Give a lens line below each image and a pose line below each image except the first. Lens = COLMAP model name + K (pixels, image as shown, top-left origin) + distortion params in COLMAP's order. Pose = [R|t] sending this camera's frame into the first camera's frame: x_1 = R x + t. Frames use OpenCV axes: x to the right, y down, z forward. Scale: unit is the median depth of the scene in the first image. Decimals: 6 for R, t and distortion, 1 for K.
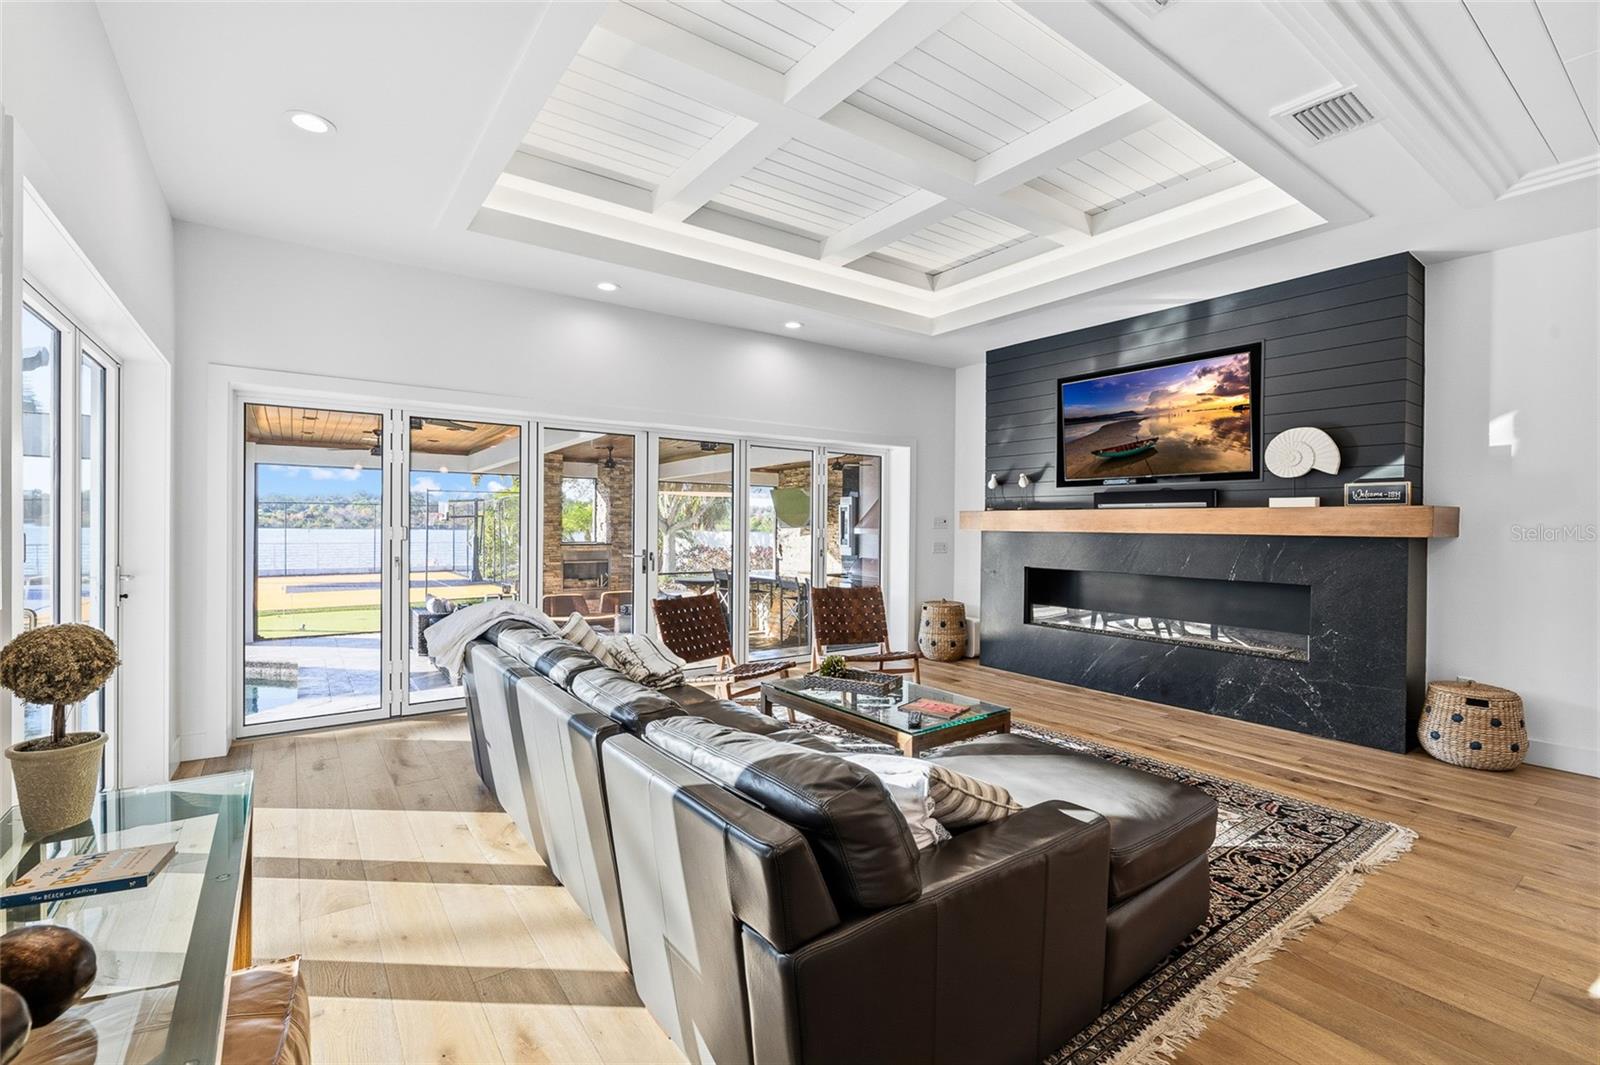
lens RADIAL K [[707.2, 0, 796.7], [0, 707.2, 523.3], [0, 0, 1]] dist [-0.012113, 0.003766]
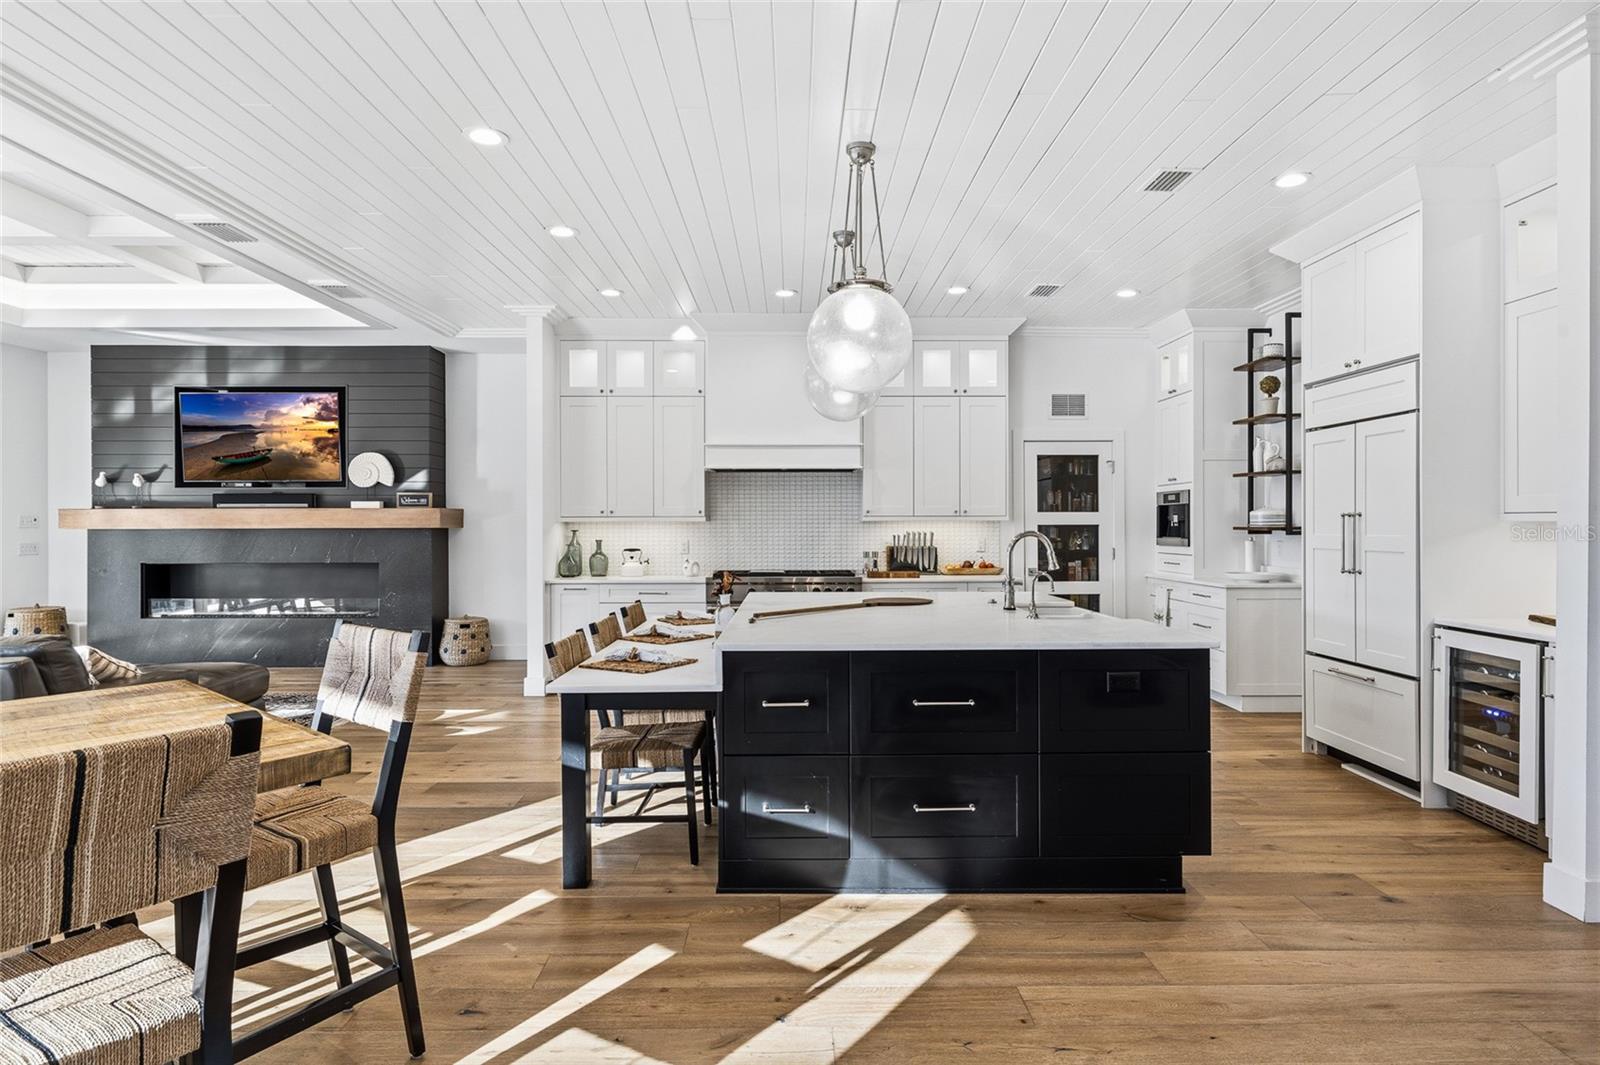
lens RADIAL K [[882.0, 0, 801.2], [0, 882.0, 529.2], [0, 0, 1]] dist [-0.001986, -0.000276]
pose [[0.574287, -0.013632, 0.818540, -0.197330], [0.006617, 0.999906, 0.012011, 0.003144], [-0.818627, -0.001482, 0.574324, -0.592415]]
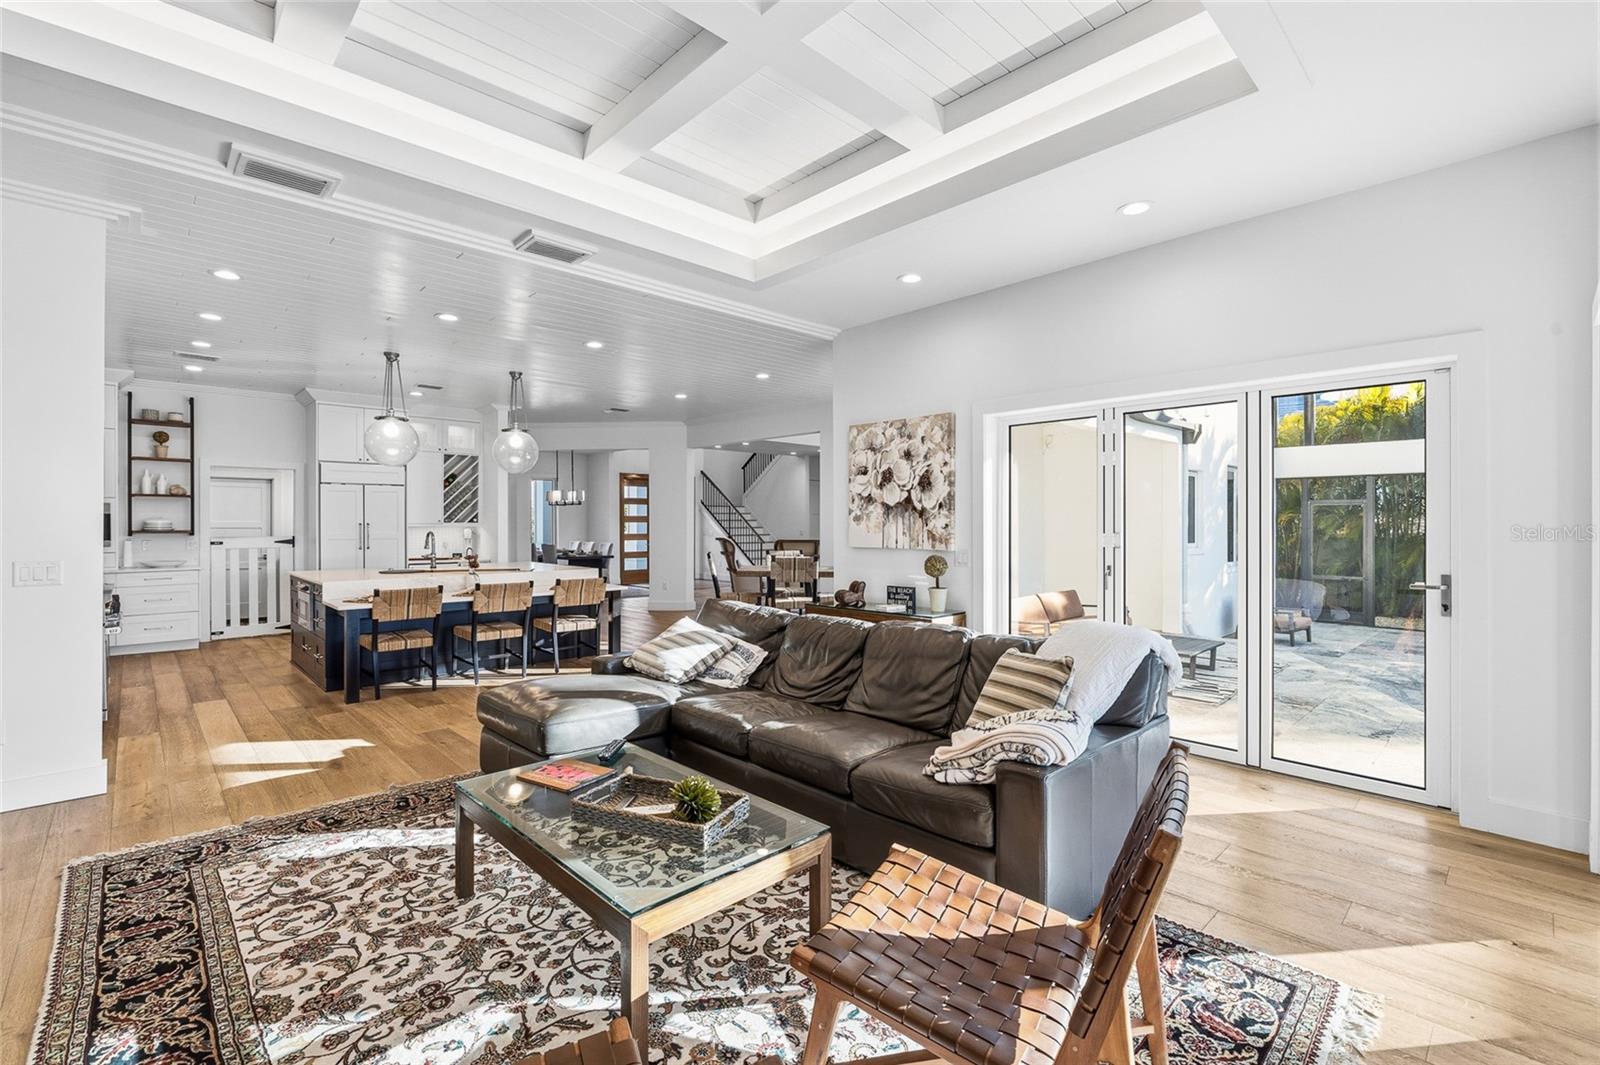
lens RADIAL K [[707.2, 0, 801.5], [0, 707.2, 522.5], [0, 0, 1]] dist [-0.012113, 0.003766]
pose [[-0.990241, -0.005657, -0.139252, 0.033184], [-0.005520, 0.999984, -0.001373, -0.003772], [0.139257, -0.000591, -0.990256, 1.104815]]
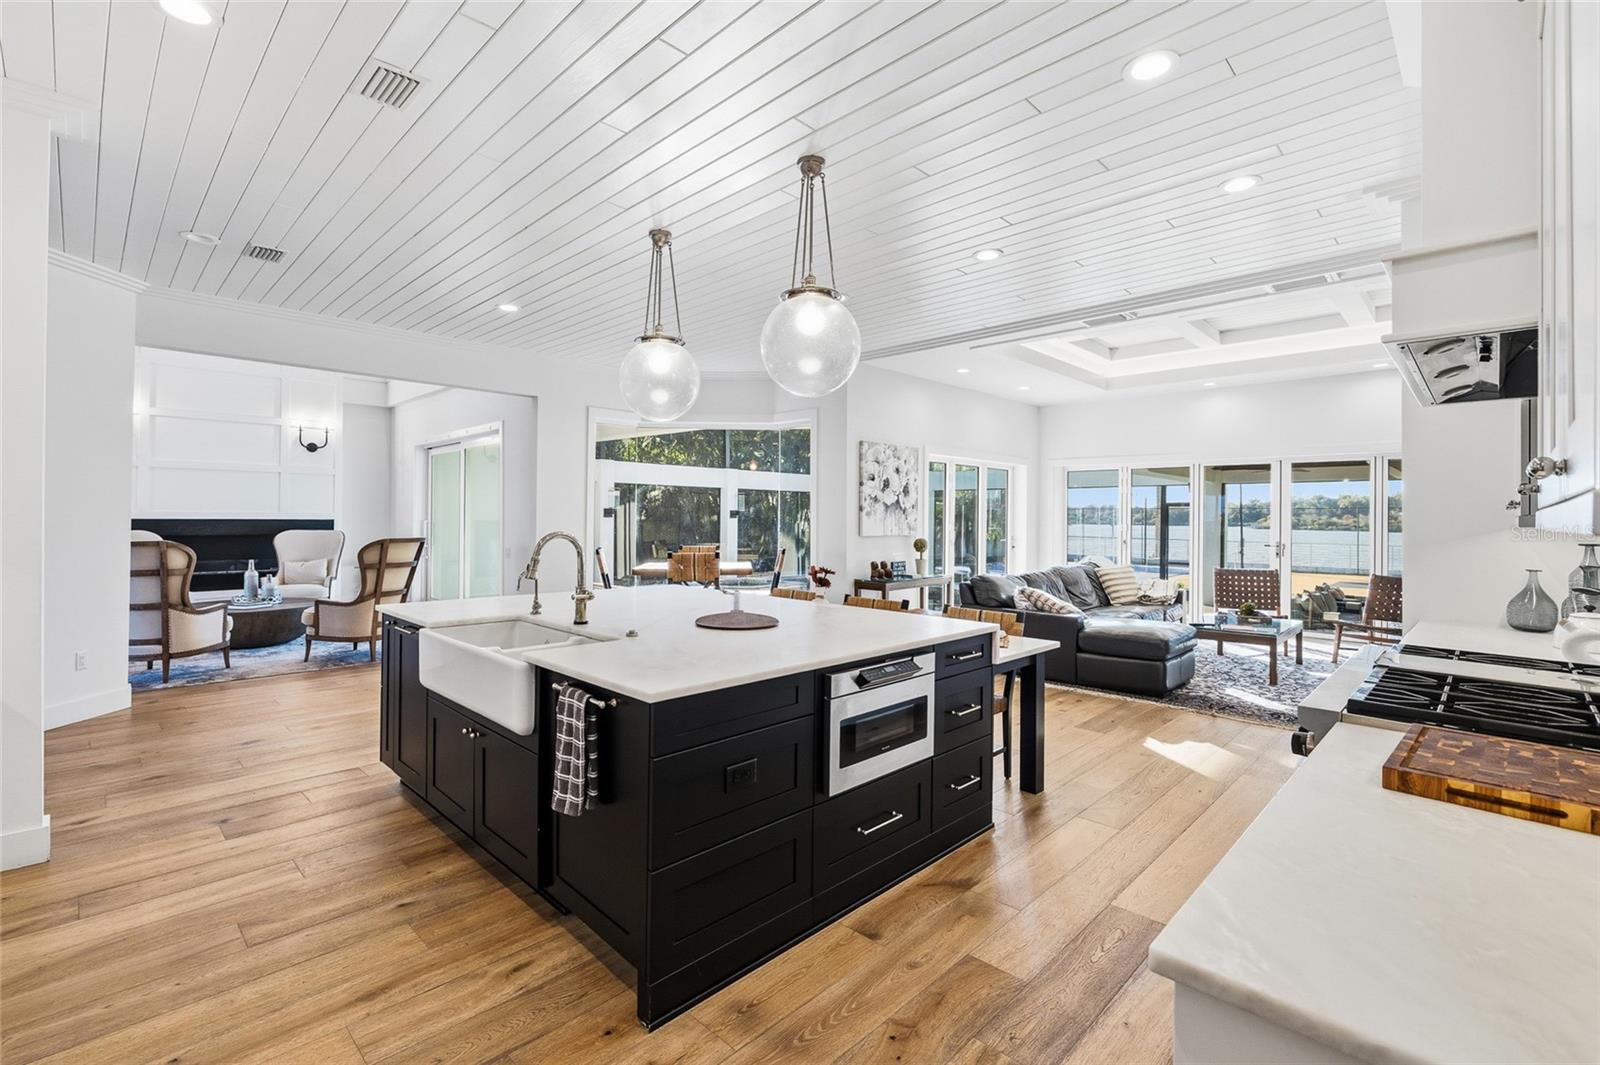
lens RADIAL K [[707.2, 0, 796.0], [0, 707.2, 511.6], [0, 0, 1]] dist [-0.012113, 0.003766]
pose [[0.177342, -0.011923, -0.984077, 1.066691], [-0.007921, 0.999877, -0.013542, 0.003048], [0.984117, 0.010196, 0.177225, -0.243067]]
